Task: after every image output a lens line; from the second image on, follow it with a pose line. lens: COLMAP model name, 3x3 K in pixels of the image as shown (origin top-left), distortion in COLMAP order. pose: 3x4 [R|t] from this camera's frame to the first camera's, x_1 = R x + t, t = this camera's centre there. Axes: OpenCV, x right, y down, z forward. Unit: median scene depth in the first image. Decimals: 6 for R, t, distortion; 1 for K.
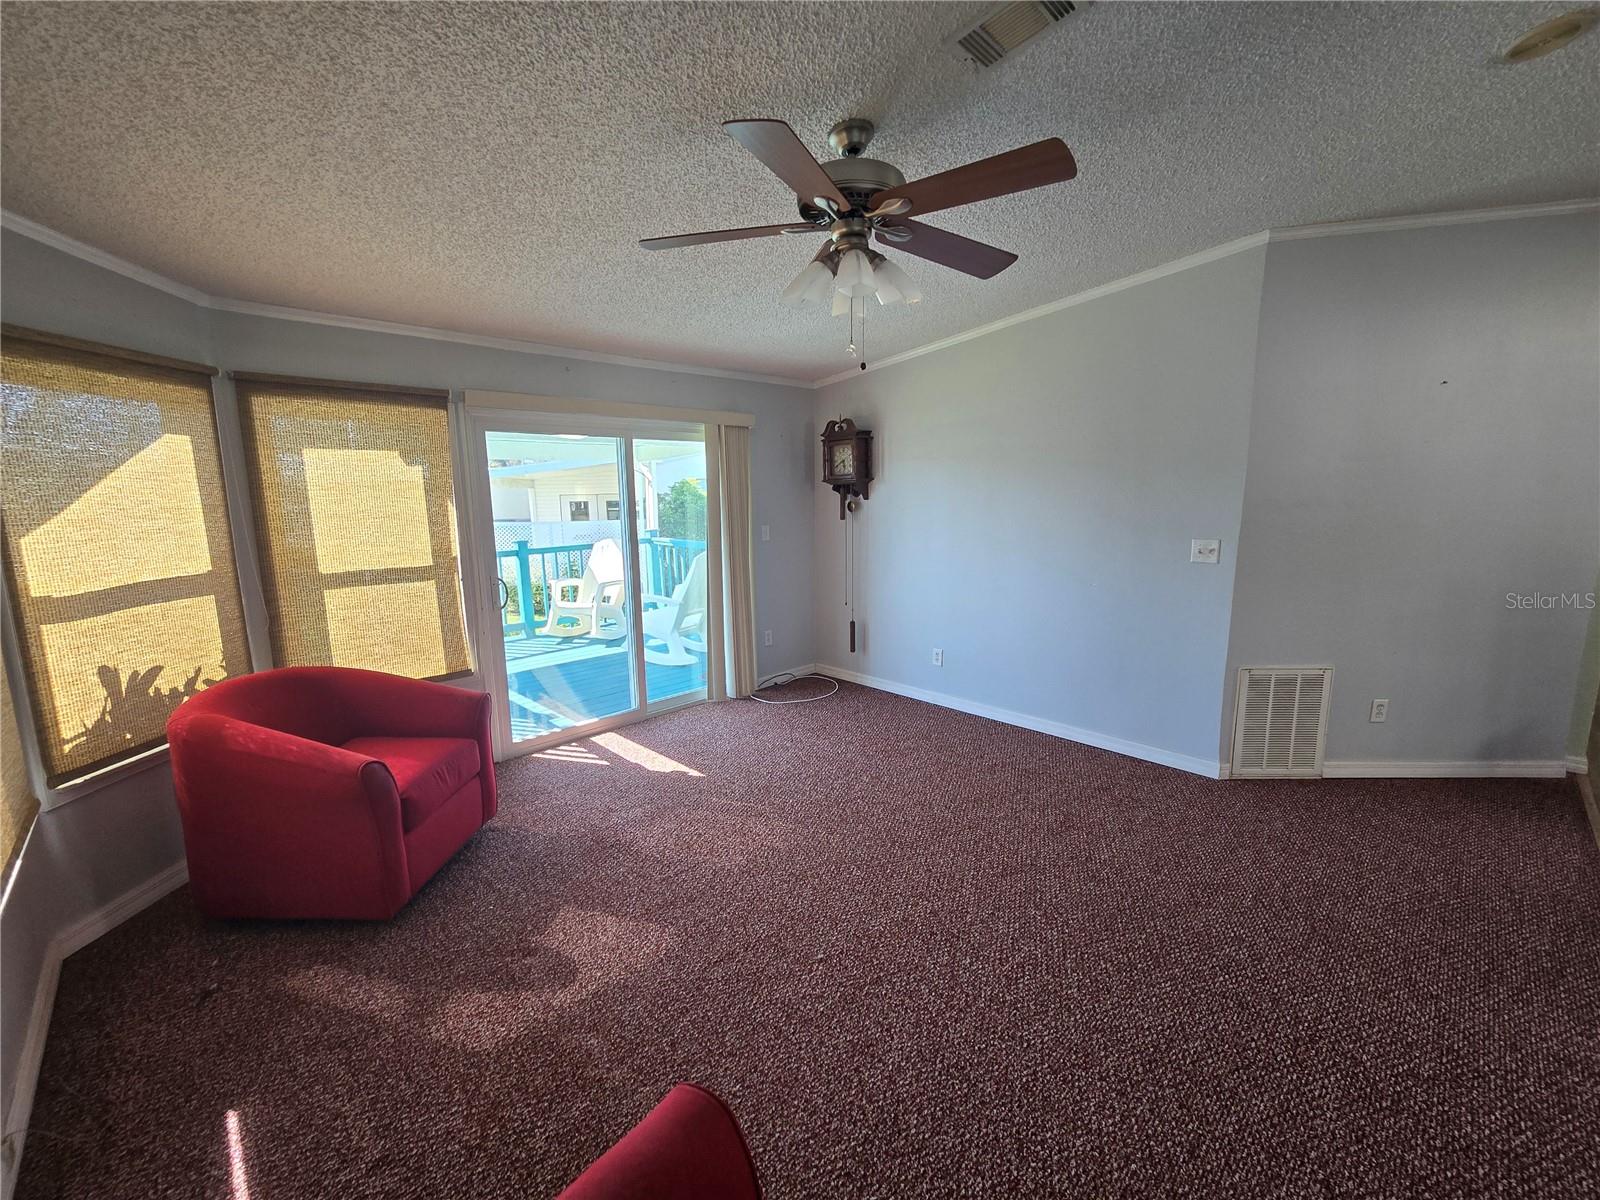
lens RADIAL K [[647.1, 0, 795.4], [0, 647.1, 596.5], [0, 0, 1]] dist [-0.001082, -0.000014]
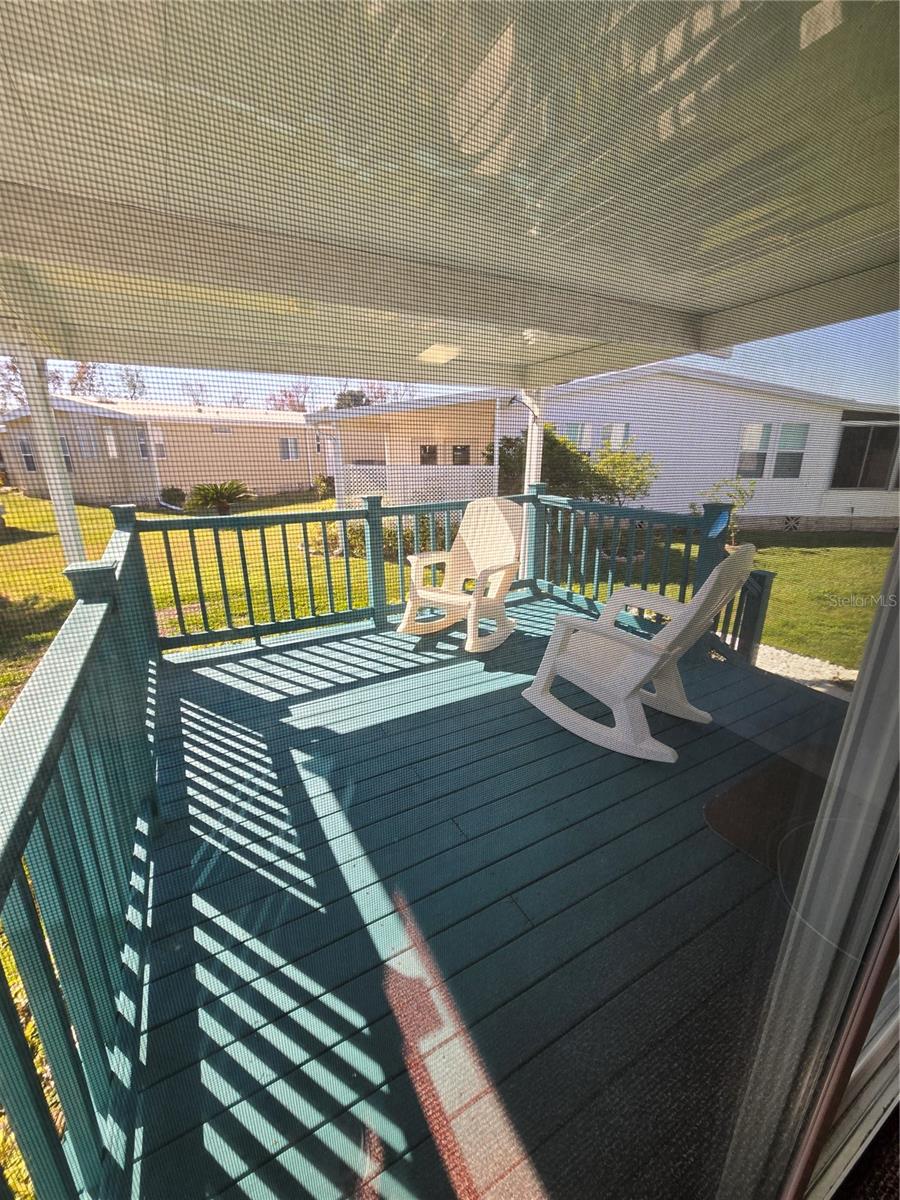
lens RADIAL K [[485.4, 0, 454.2], [0, 485.4, 599.2], [0, 0, 1]] dist [-0.001082, -0.000014]
pose [[0.969122, 0.096715, -0.226822, -0.198758], [-0.061314, 0.985496, 0.158236, -0.061736], [0.238836, -0.139442, 0.960996, 0.477930]]
